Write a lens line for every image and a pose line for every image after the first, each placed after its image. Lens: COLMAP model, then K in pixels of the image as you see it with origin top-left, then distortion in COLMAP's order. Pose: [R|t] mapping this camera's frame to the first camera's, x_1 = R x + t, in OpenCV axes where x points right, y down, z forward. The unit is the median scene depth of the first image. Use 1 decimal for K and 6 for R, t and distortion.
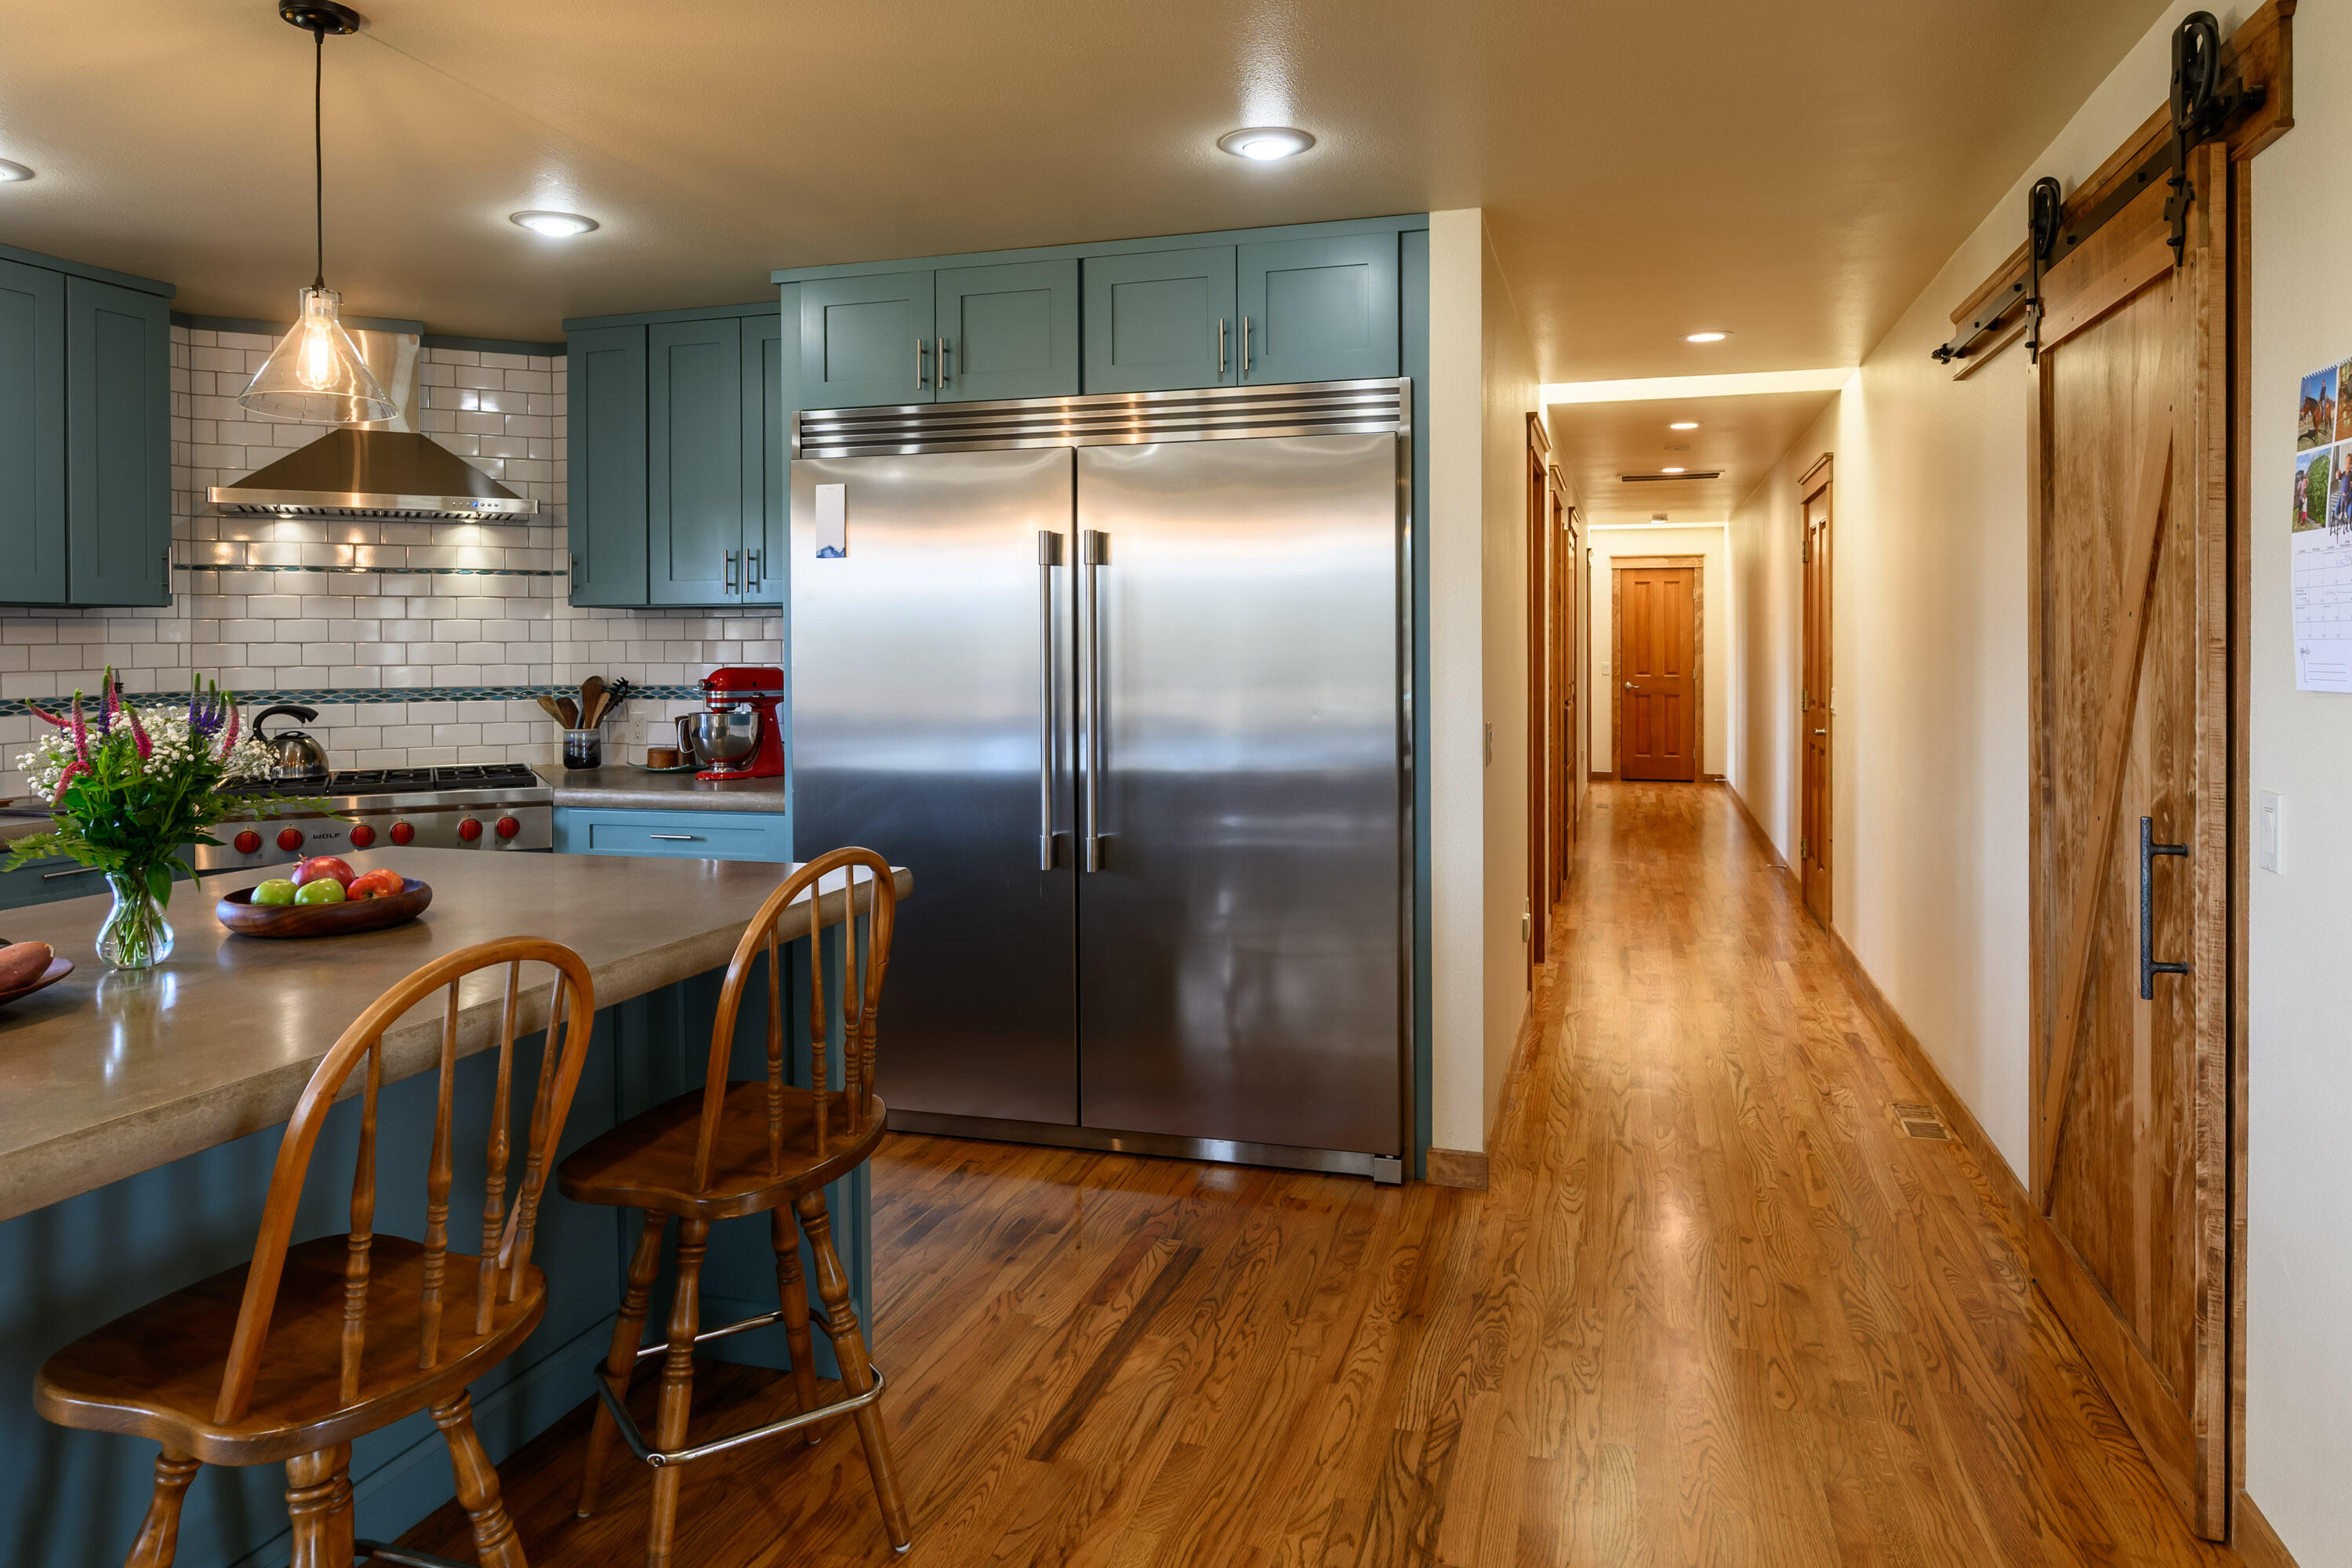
lens RADIAL K [[1473.4, 0, 1180.4], [0, 1473.4, 655.9], [0, 0, 1]] dist [0.001273, 0.000239]
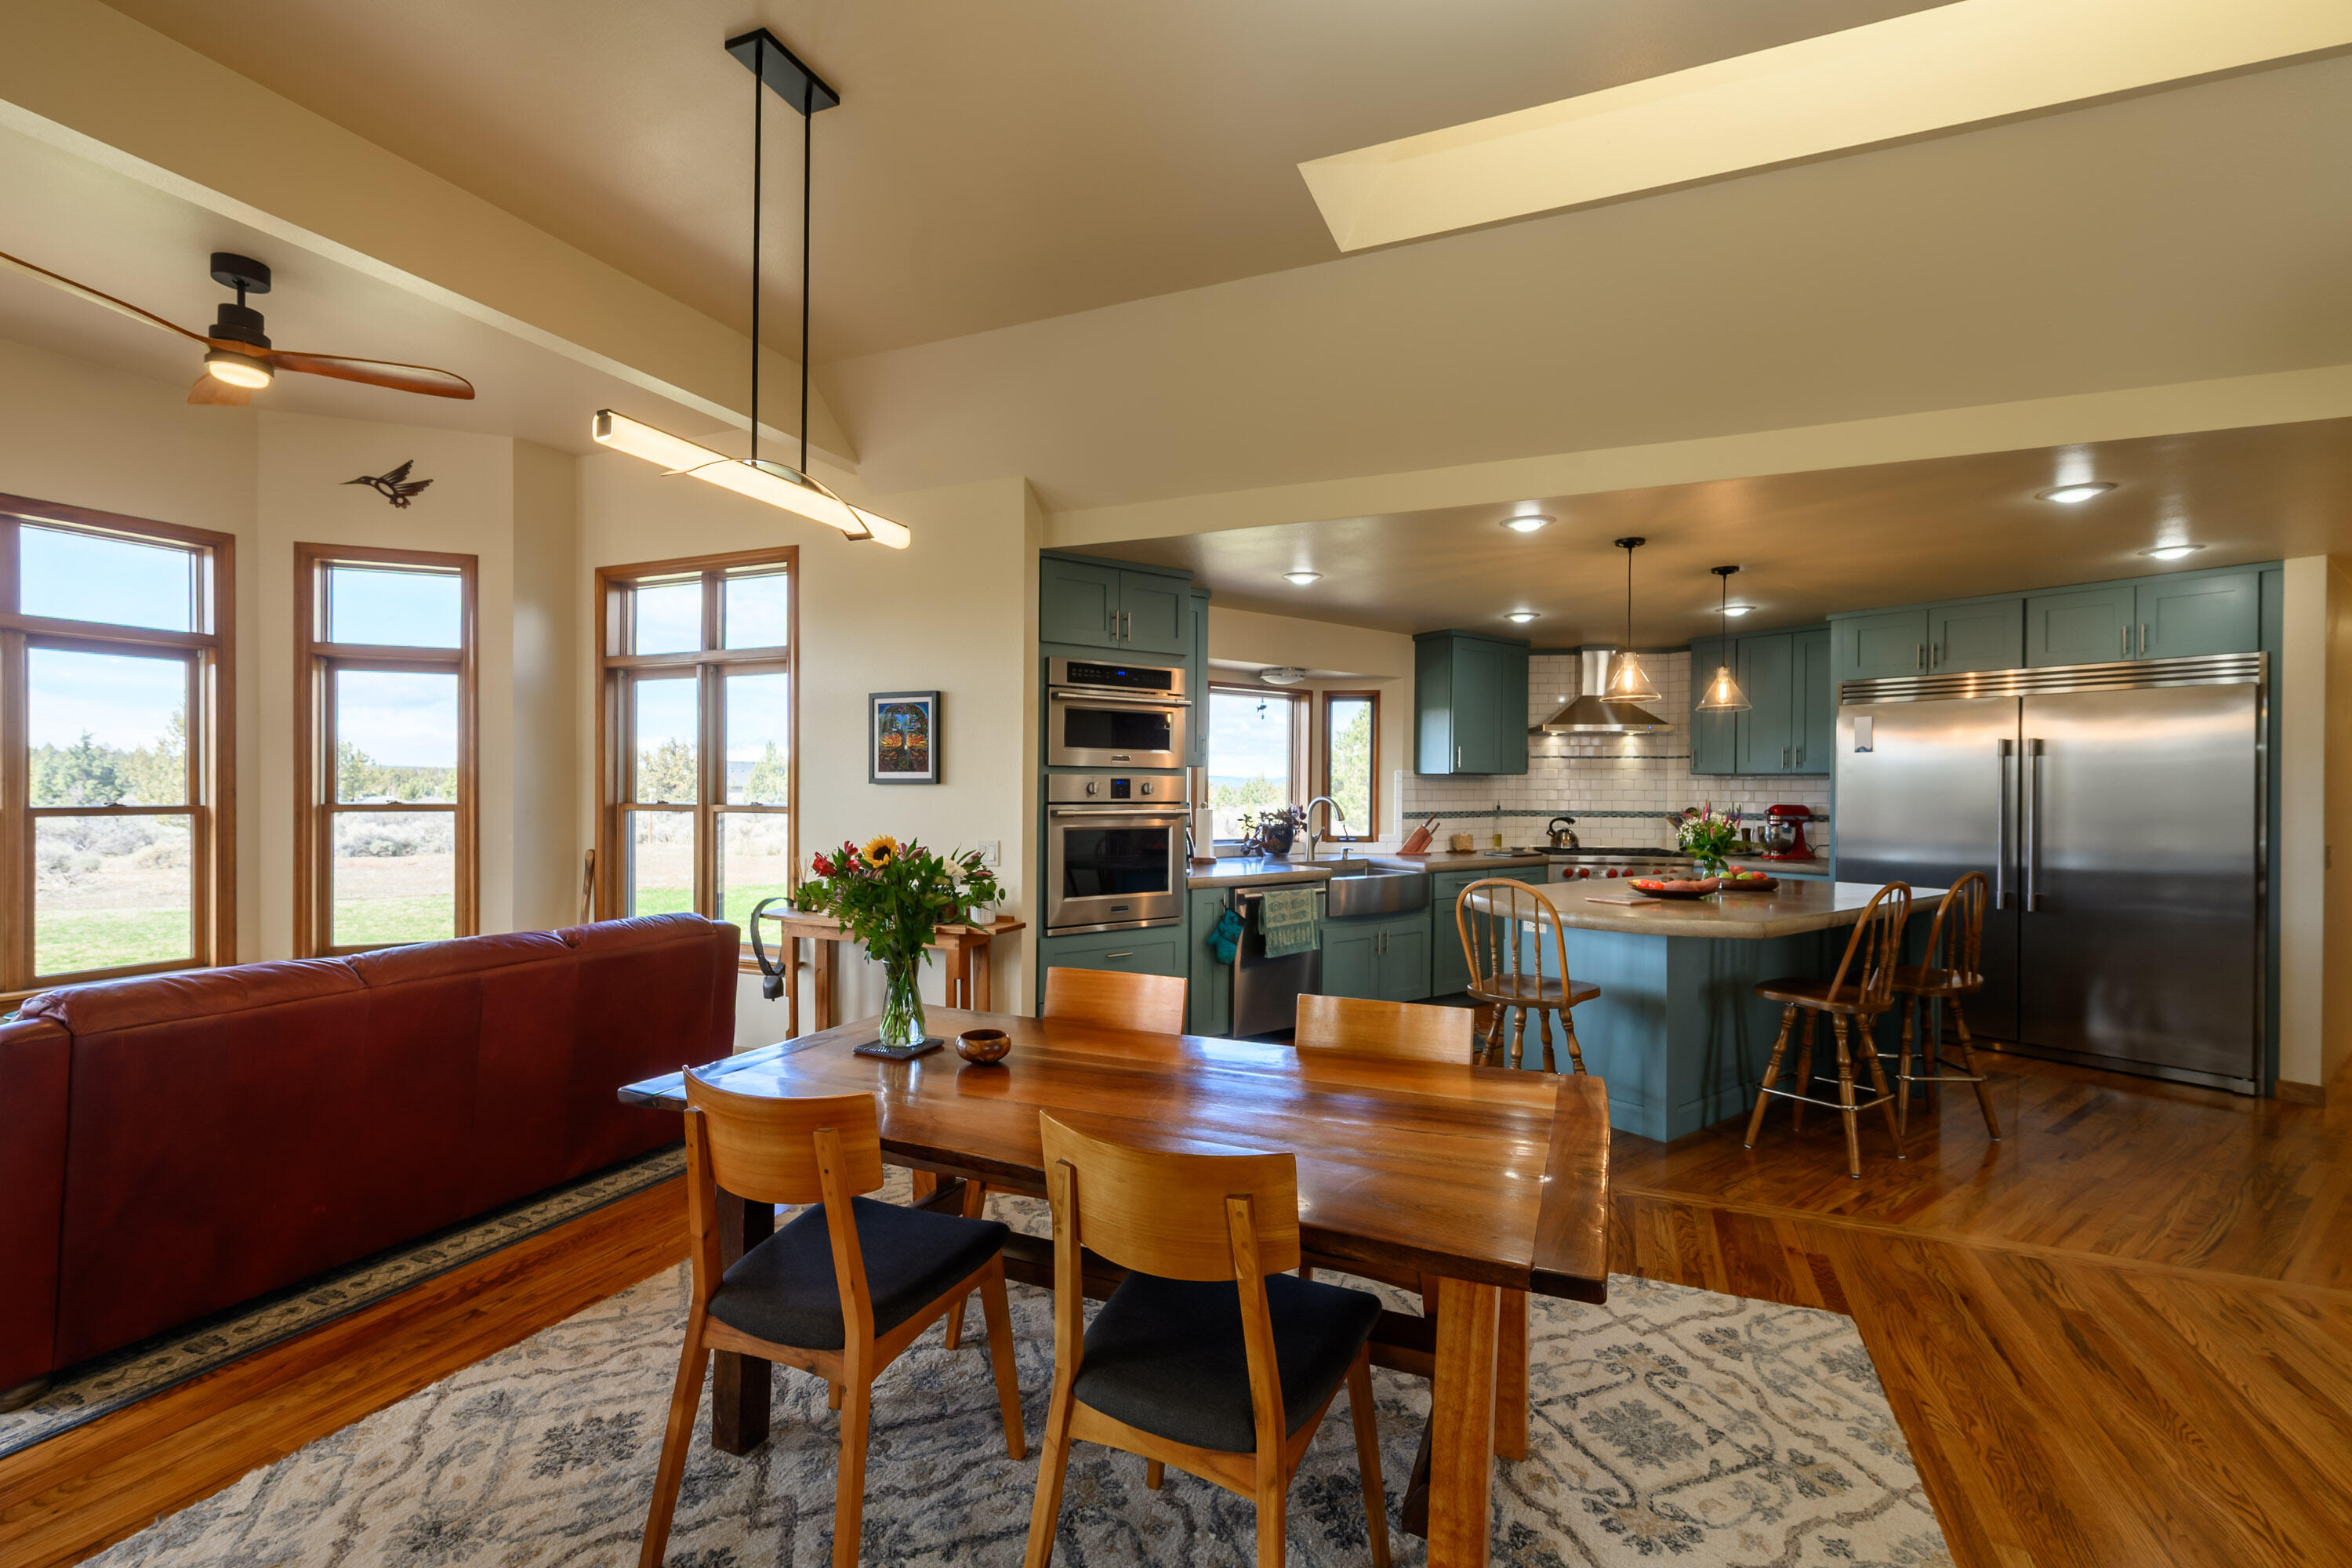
lens RADIAL K [[1025.9, 0, 1176.2], [0, 1025.9, 789.5], [0, 0, 1]] dist [-0.000613, -0.000434]
pose [[0.803483, 0.011439, -0.595218, -0.168498], [-0.016916, 0.999850, -0.003619, 0.008079], [0.595087, 0.012977, 0.803556, -0.797686]]
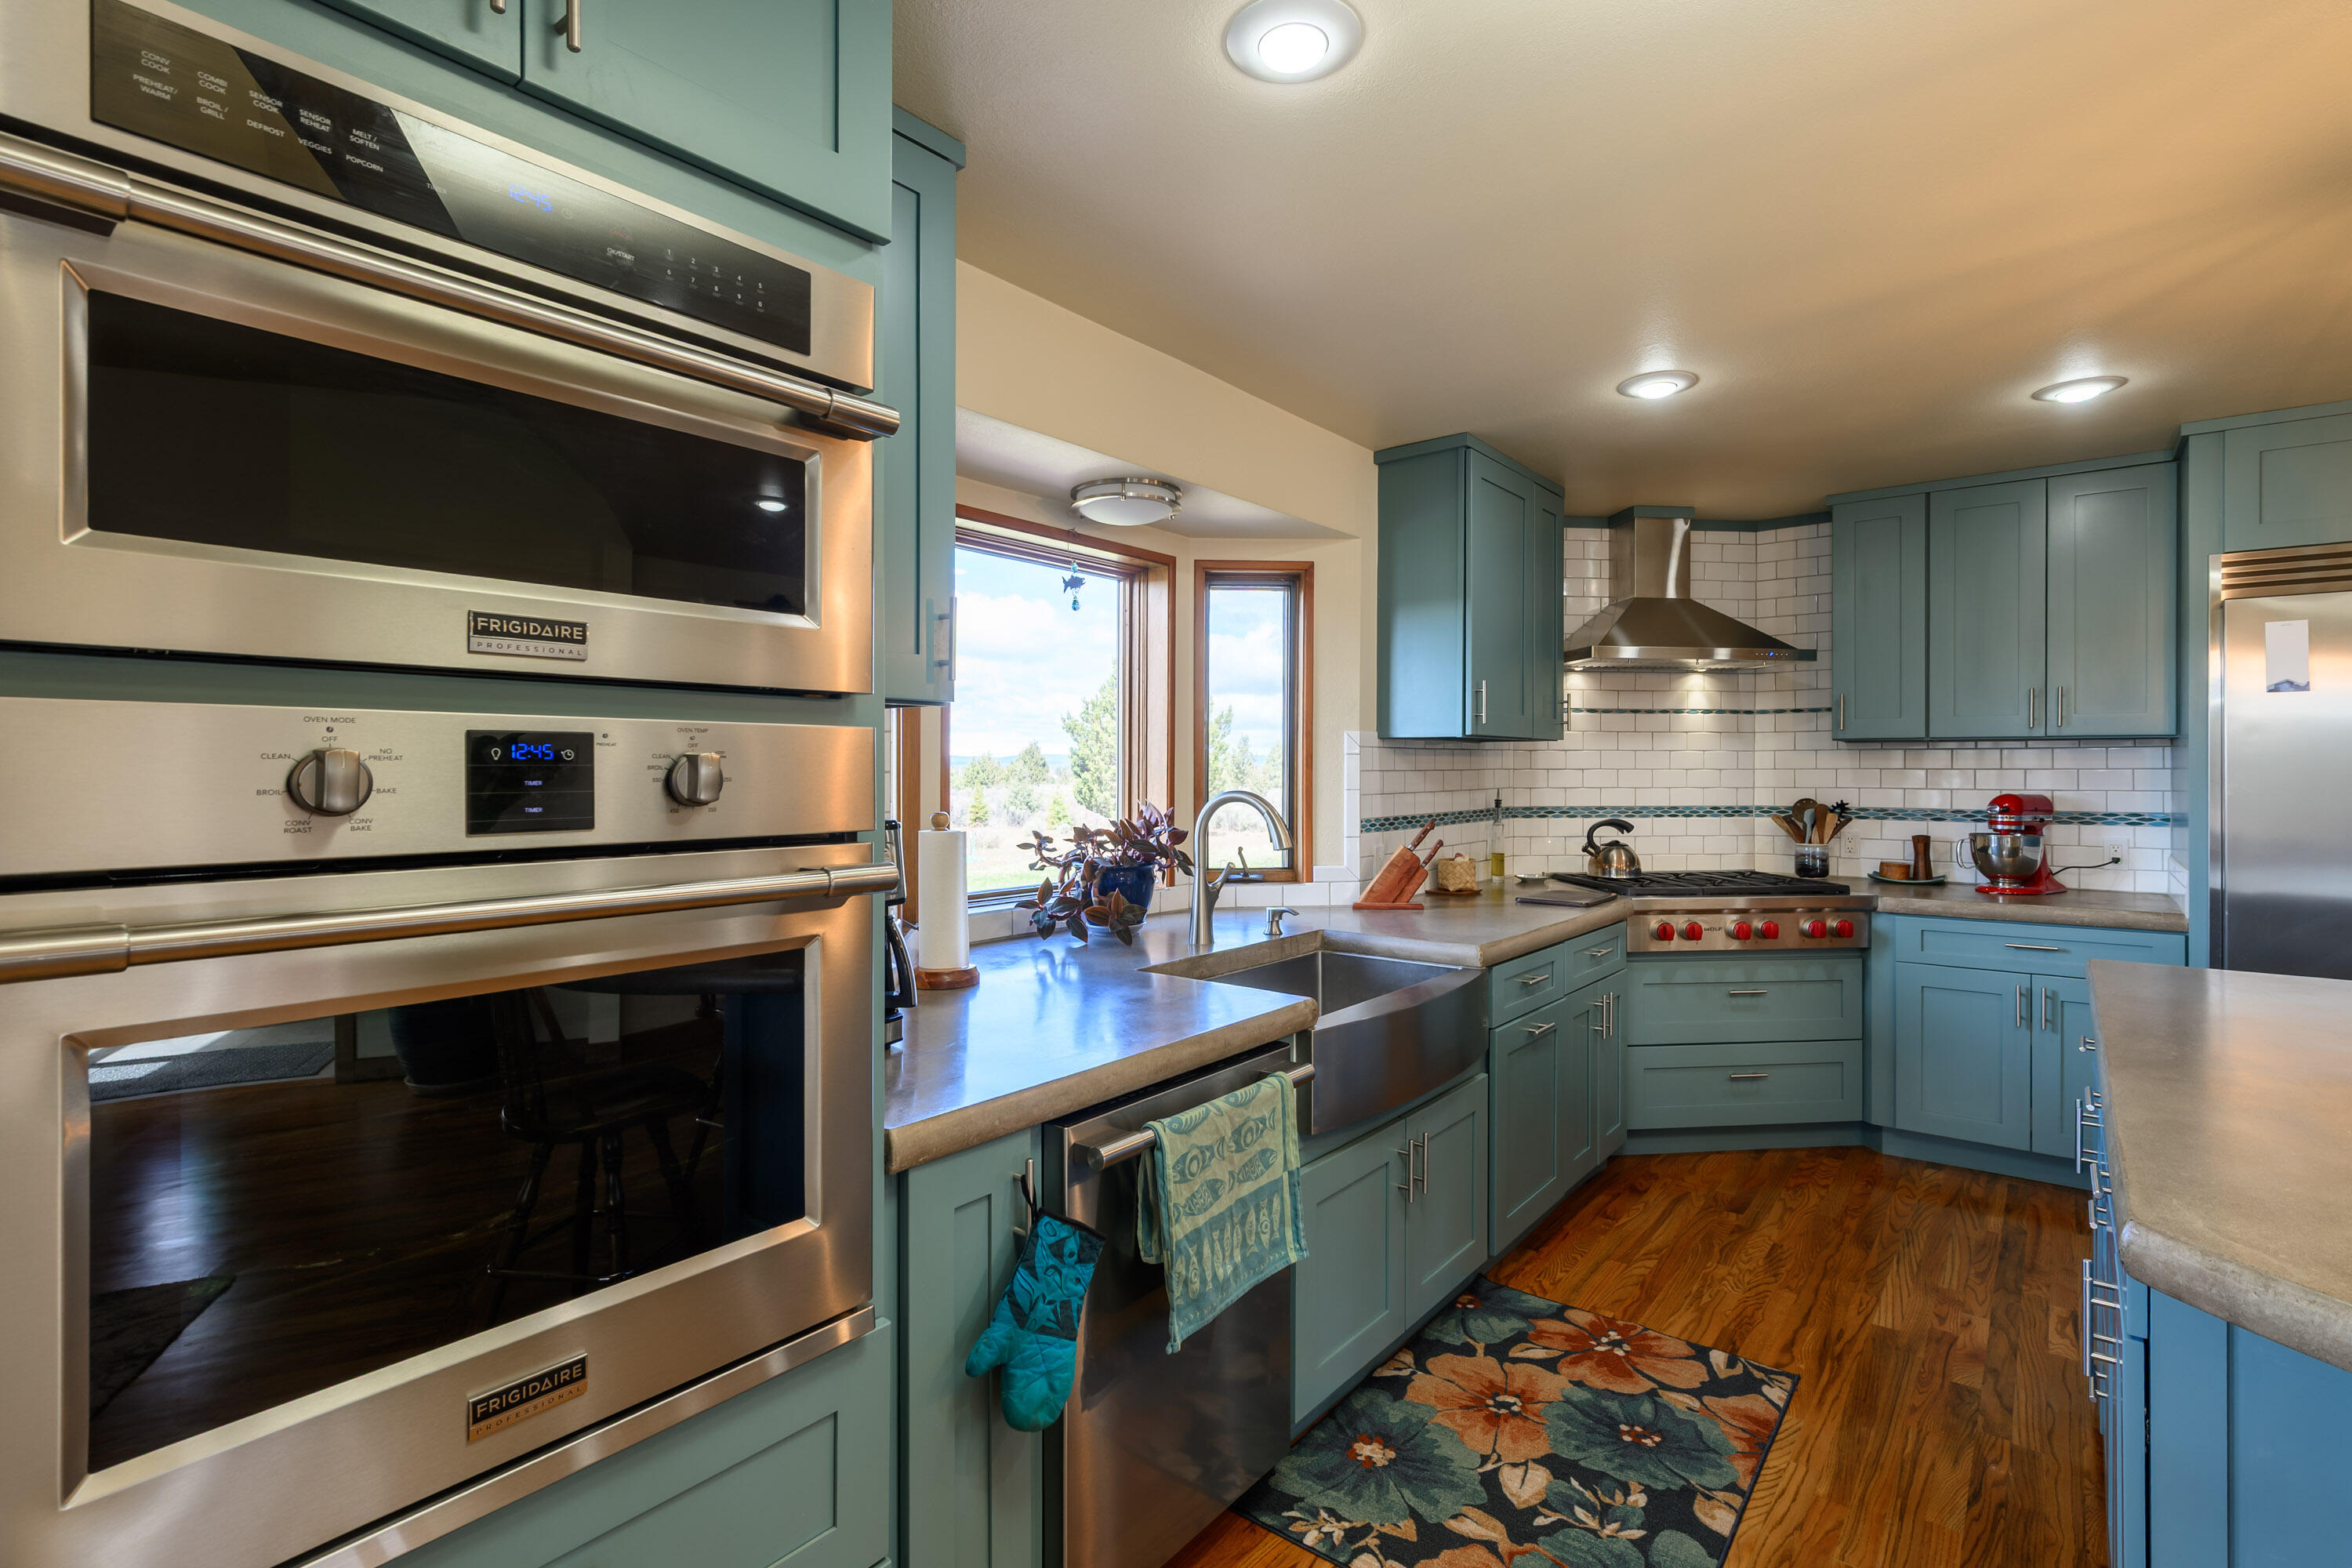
lens RADIAL K [[1099.4, 0, 1185.4], [0, 1099.4, 768.1], [0, 0, 1]] dist [-0.002095, -0.000337]
pose [[0.929743, 0.005627, -0.368167, -0.734713], [-0.009031, 0.999931, -0.007524, 0.000469], [0.368099, 0.010320, 0.929729, -0.005263]]
